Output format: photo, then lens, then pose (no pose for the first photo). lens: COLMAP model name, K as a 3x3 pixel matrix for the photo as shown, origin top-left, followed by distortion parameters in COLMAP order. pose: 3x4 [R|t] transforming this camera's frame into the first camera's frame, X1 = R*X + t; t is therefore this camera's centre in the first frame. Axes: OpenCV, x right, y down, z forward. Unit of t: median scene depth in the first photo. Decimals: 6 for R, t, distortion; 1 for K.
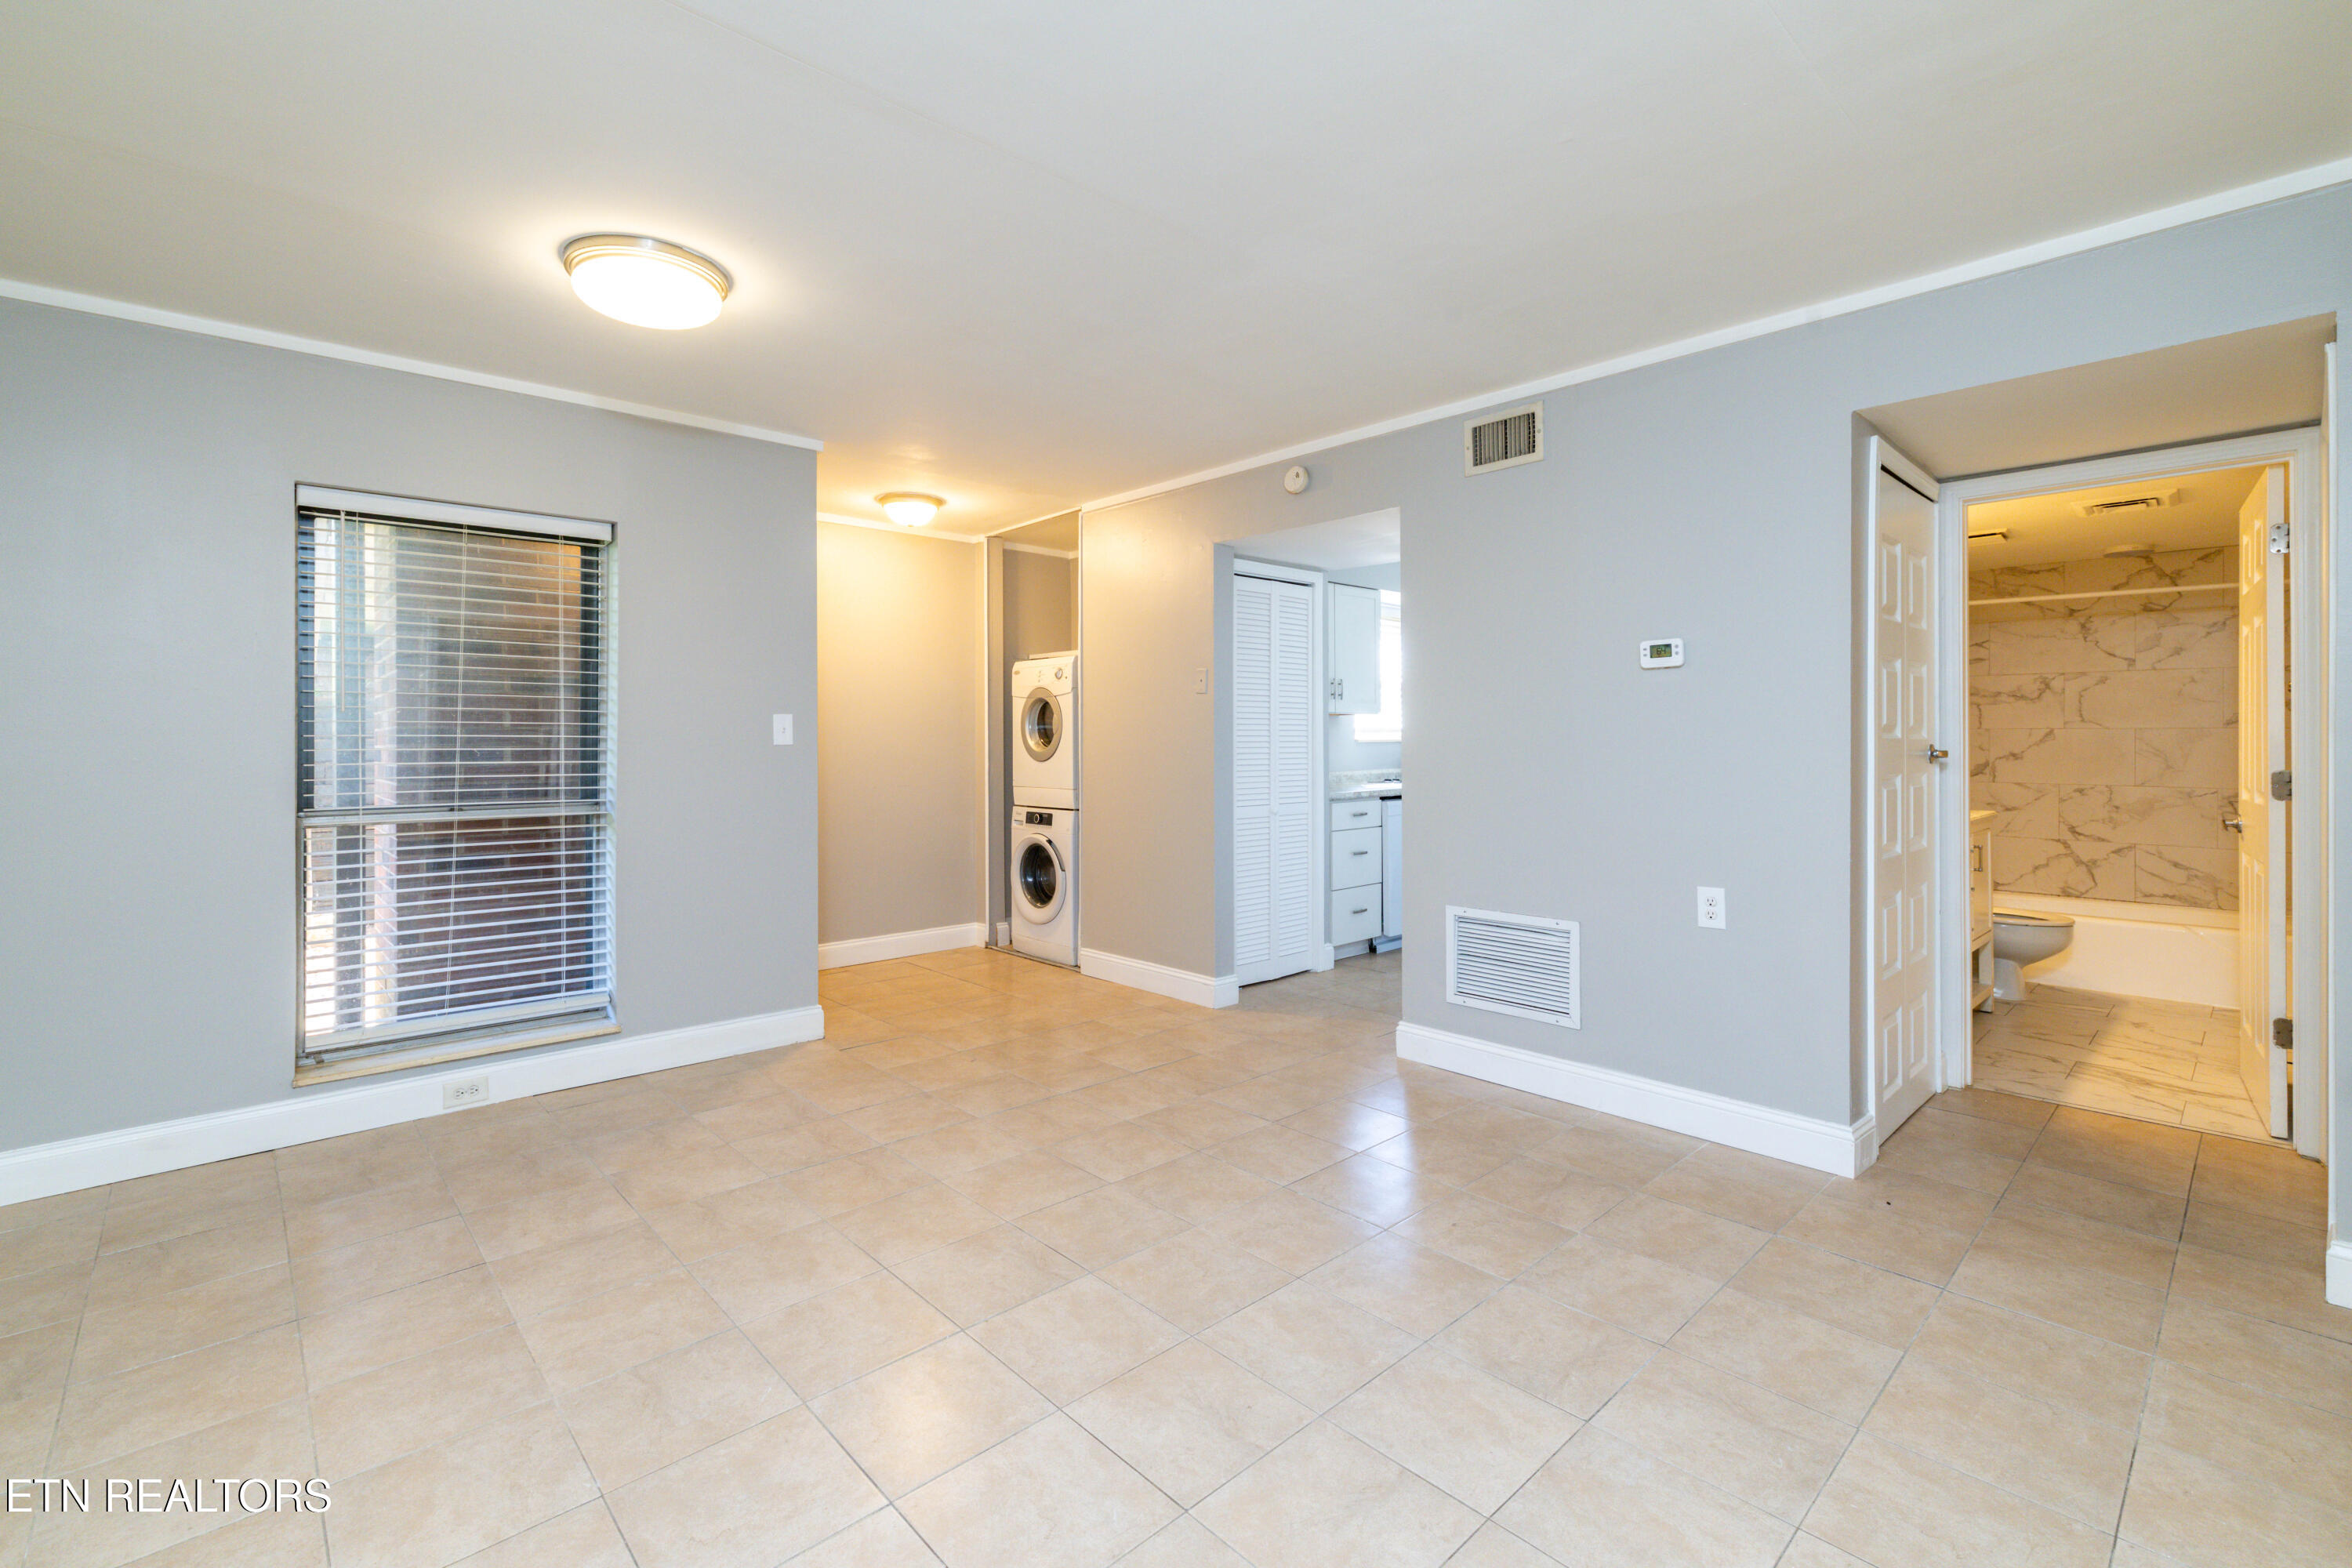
lens RADIAL K [[1058.1, 0, 1174.1], [0, 1058.1, 733.4], [0, 0, 1]] dist [0.000440, 0.000609]
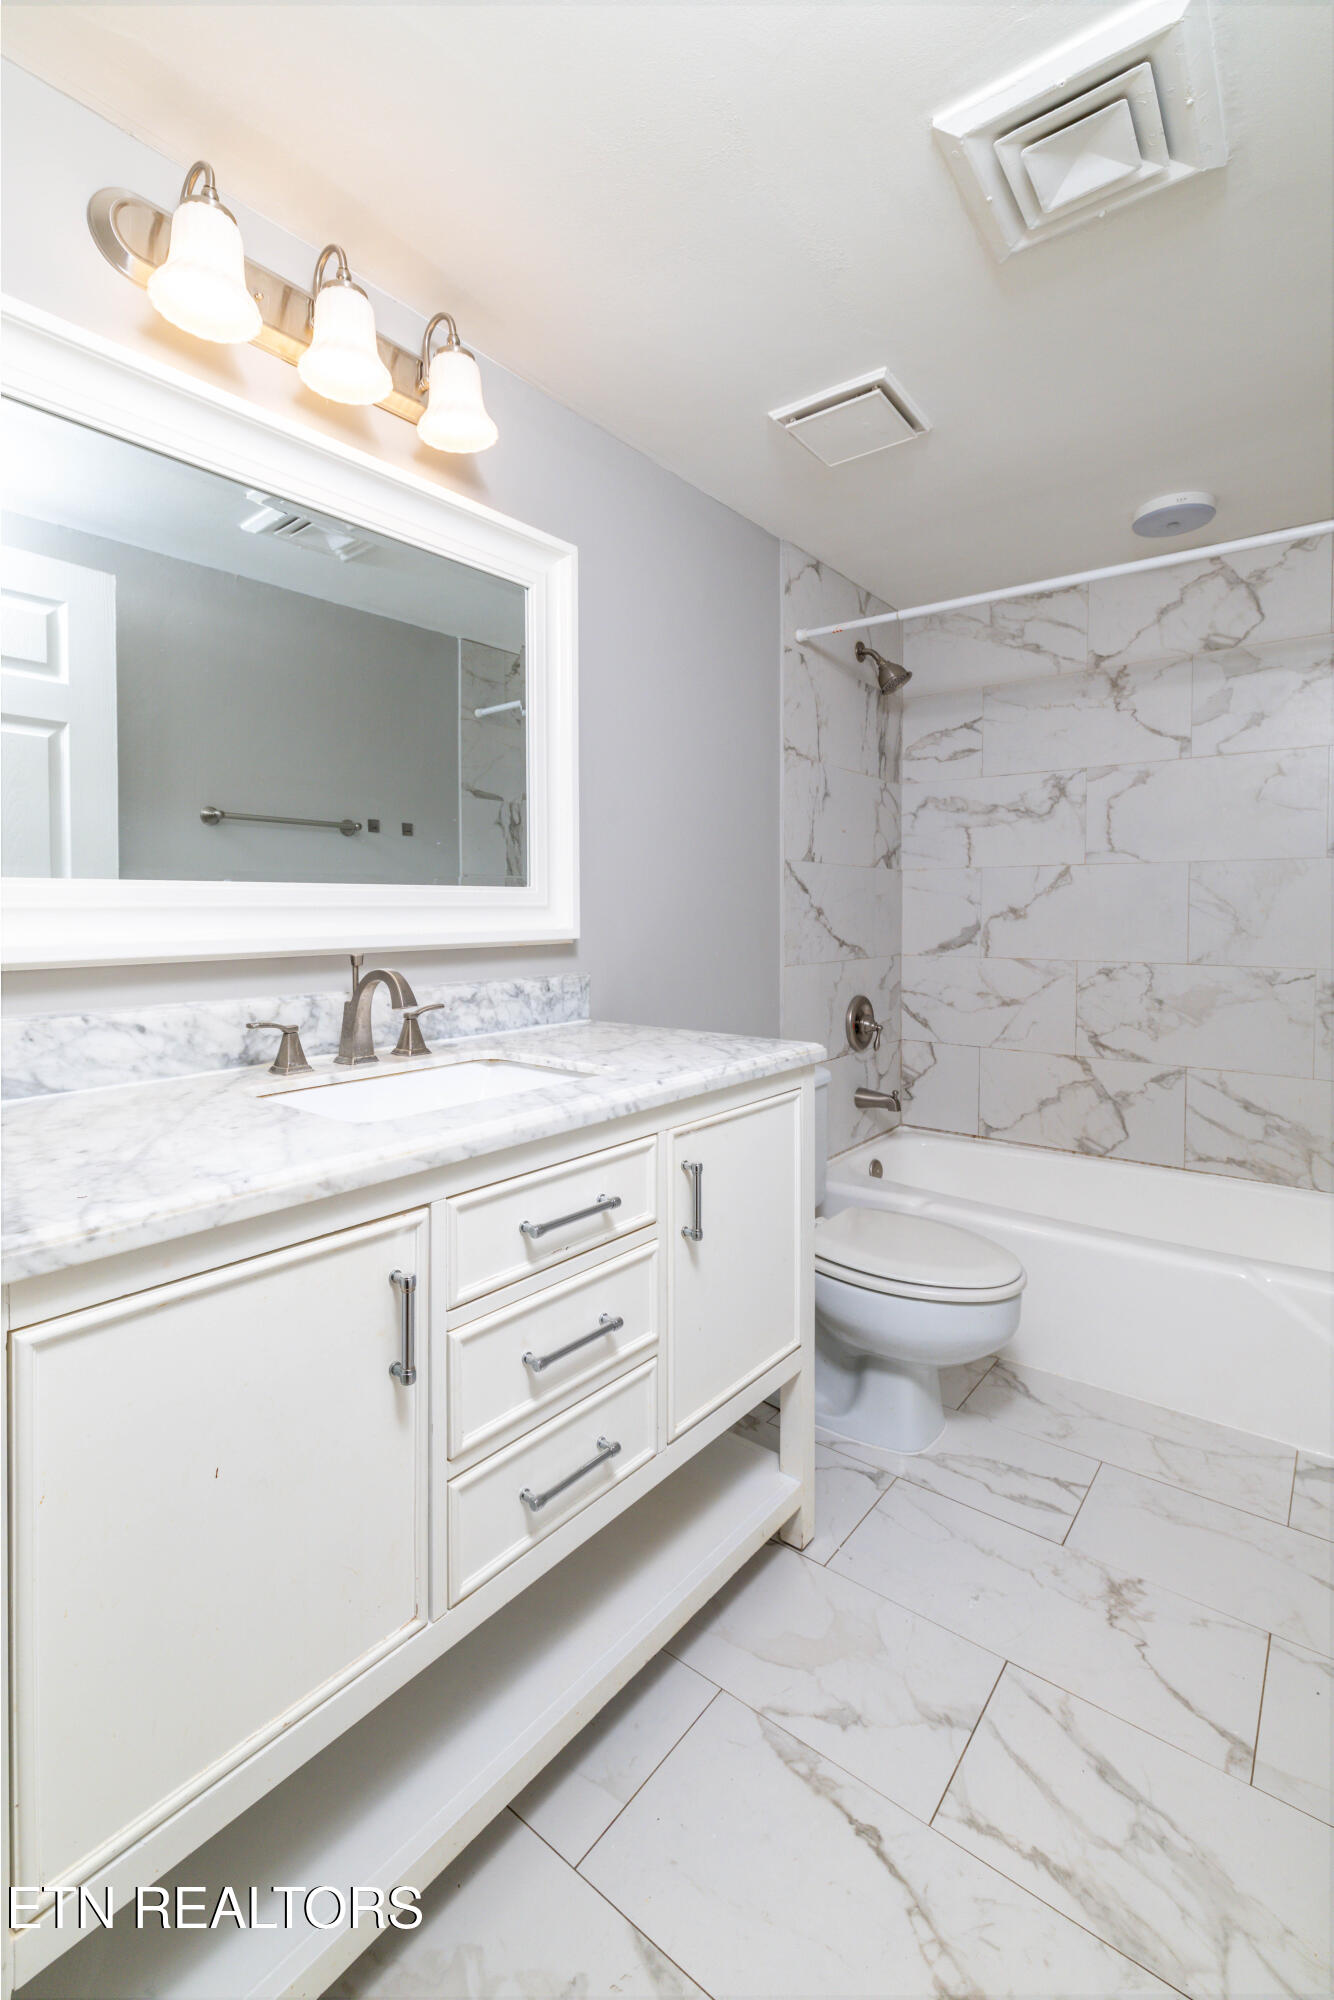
lens RADIAL K [[899.8, 0, 678.2], [0, 899.8, 930.2], [0, 0, 1]] dist [0.000440, 0.000609]
pose [[0.985715, -0.002148, 0.168409, 0.546114], [-0.001312, 0.999790, 0.020430, 0.021845], [-0.168418, -0.020359, 0.985505, 0.560227]]
